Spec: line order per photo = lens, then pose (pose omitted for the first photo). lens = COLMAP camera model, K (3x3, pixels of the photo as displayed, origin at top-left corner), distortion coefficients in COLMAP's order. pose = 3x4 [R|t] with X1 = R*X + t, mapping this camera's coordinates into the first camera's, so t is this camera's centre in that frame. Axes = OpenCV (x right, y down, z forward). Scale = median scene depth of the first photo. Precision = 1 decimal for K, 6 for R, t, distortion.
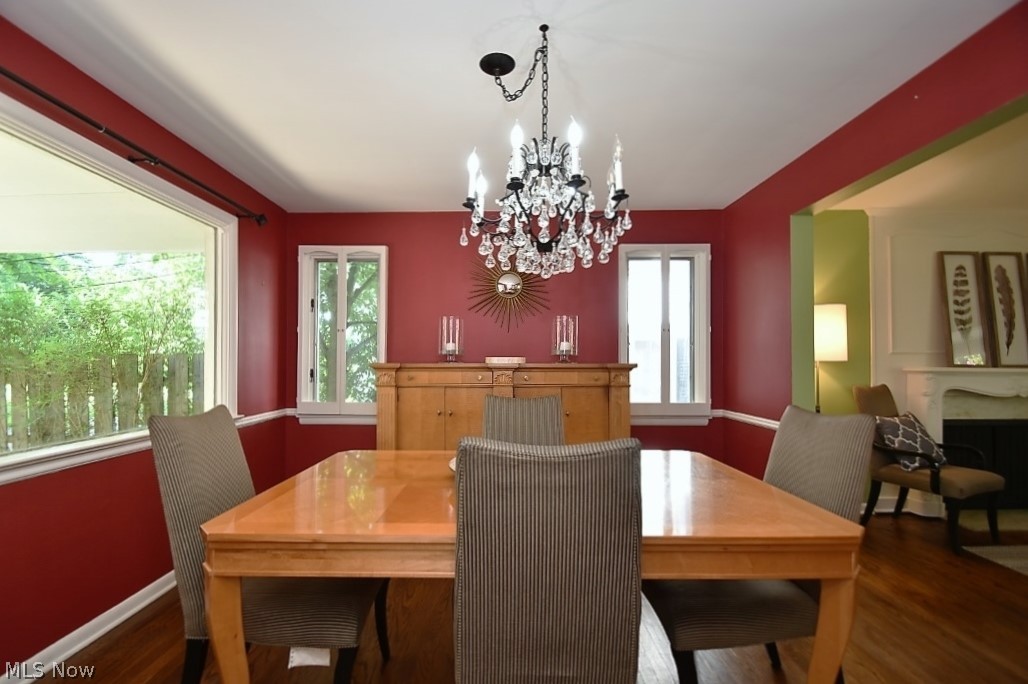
lens RADIAL K [[469.7, 0, 509.2], [0, 469.7, 356.6], [0, 0, 1]] dist [-0.011988, -0.000461]
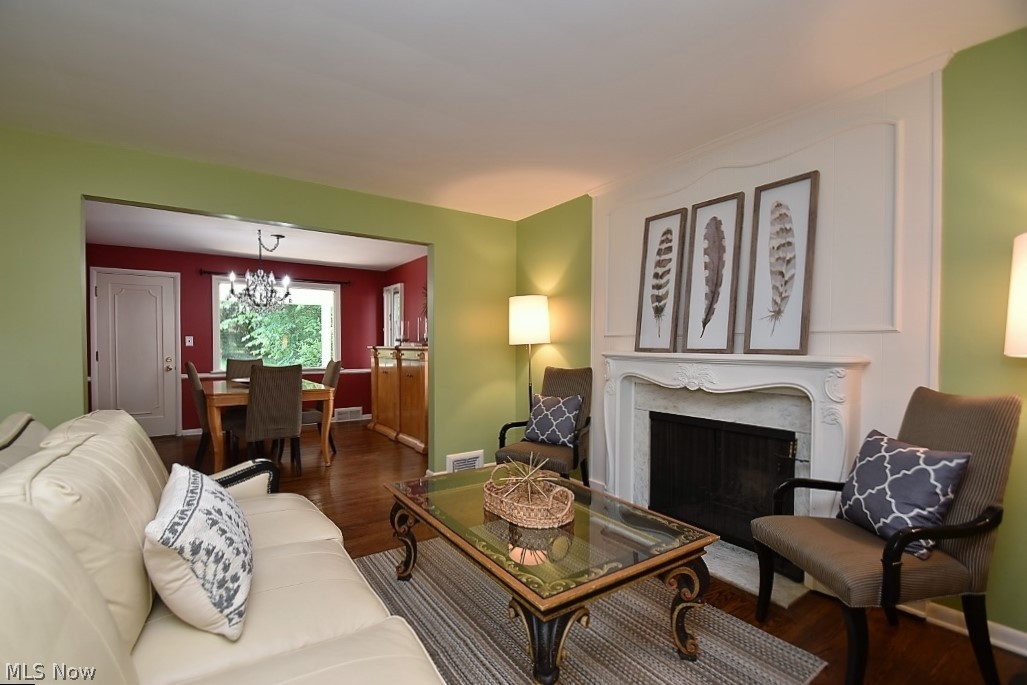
lens RADIAL K [[469.3, 0, 508.7], [0, 469.3, 357.1], [0, 0, 1]] dist [-0.011988, -0.000461]
pose [[0.568616, 0.017857, -0.822409, 1.527573], [0.006771, 0.999629, 0.026386, 0.008554], [0.822575, -0.020572, 0.568284, 0.287779]]
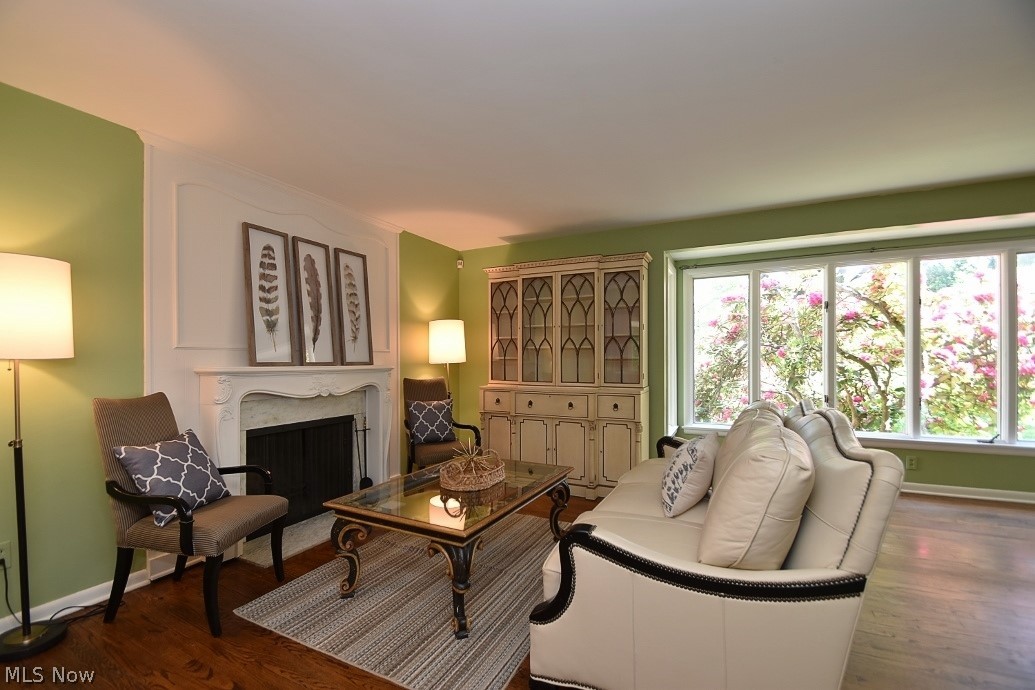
lens RADIAL K [[451.3, 0, 515.0], [0, 451.3, 358.3], [0, 0, 1]] dist [0.000464, -0.000051]
pose [[0.436981, -0.001611, 0.899469, 0.433772], [-0.009799, 0.999931, 0.006551, -0.000332], [-0.899417, -0.011676, 0.436935, 0.236115]]
